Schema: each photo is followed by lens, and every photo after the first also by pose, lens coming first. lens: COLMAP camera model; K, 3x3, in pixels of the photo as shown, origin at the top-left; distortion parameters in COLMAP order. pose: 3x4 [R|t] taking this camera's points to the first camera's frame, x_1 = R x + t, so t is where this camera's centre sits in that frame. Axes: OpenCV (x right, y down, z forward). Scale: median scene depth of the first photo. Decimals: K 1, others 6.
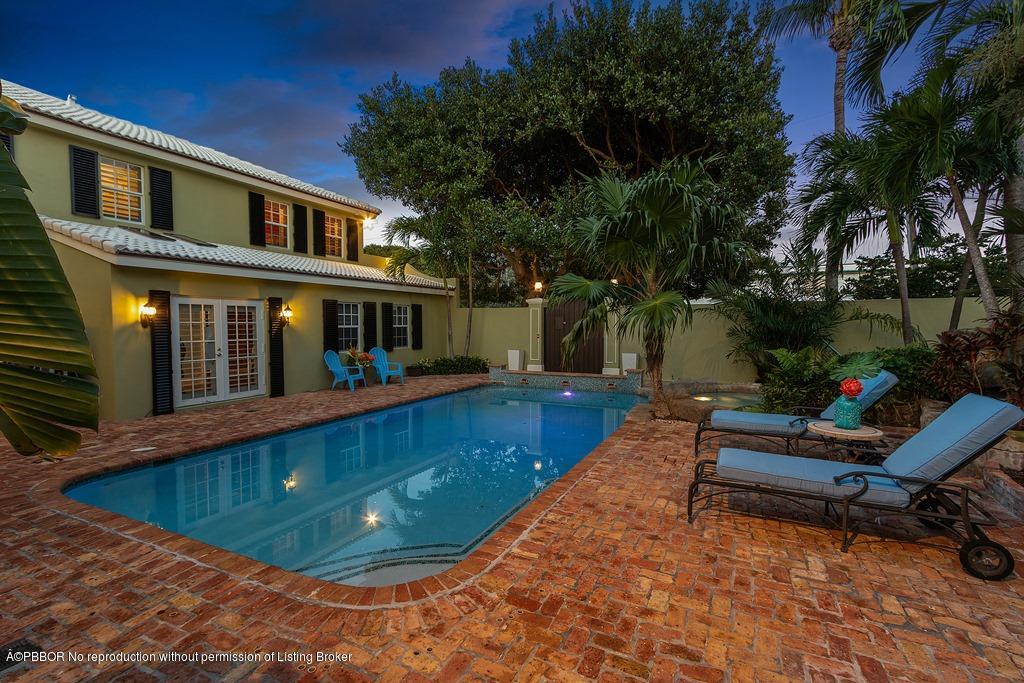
lens RADIAL K [[478.2, 0, 512.0], [0, 478.2, 341.5], [0, 0, 1]] dist [0.002246, 0.000964]
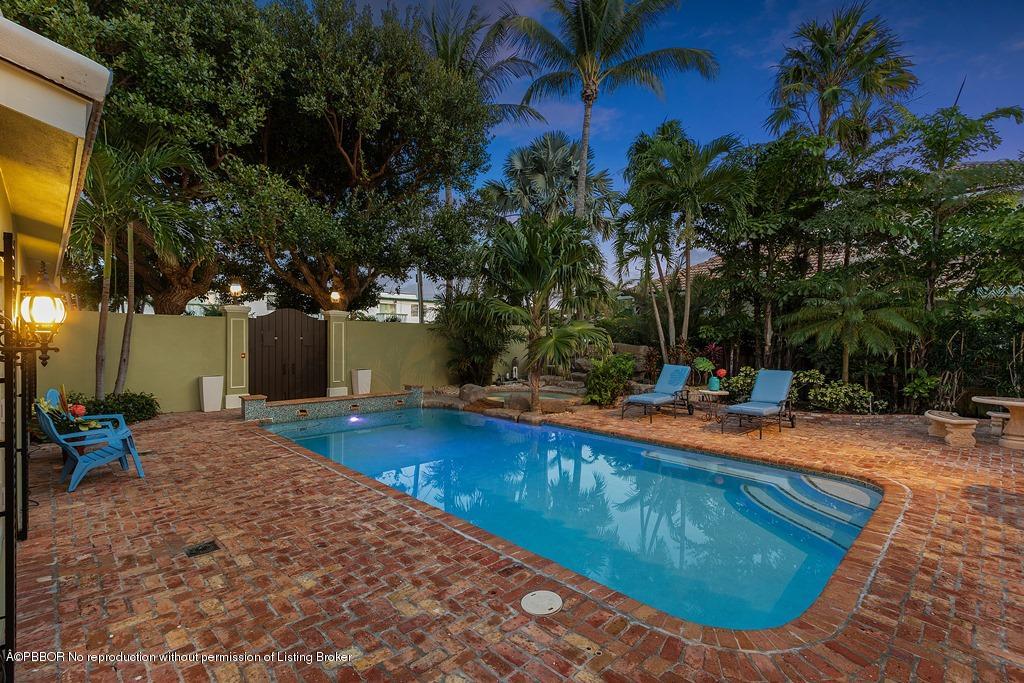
lens RADIAL K [[478.2, 0, 512.0], [0, 478.2, 341.5], [0, 0, 1]] dist [0.002246, 0.000964]
pose [[0.314802, -0.005011, 0.949144, -0.748532], [0.024814, 0.999688, -0.002952, -0.029413], [-0.948833, 0.024482, 0.314828, 0.514924]]
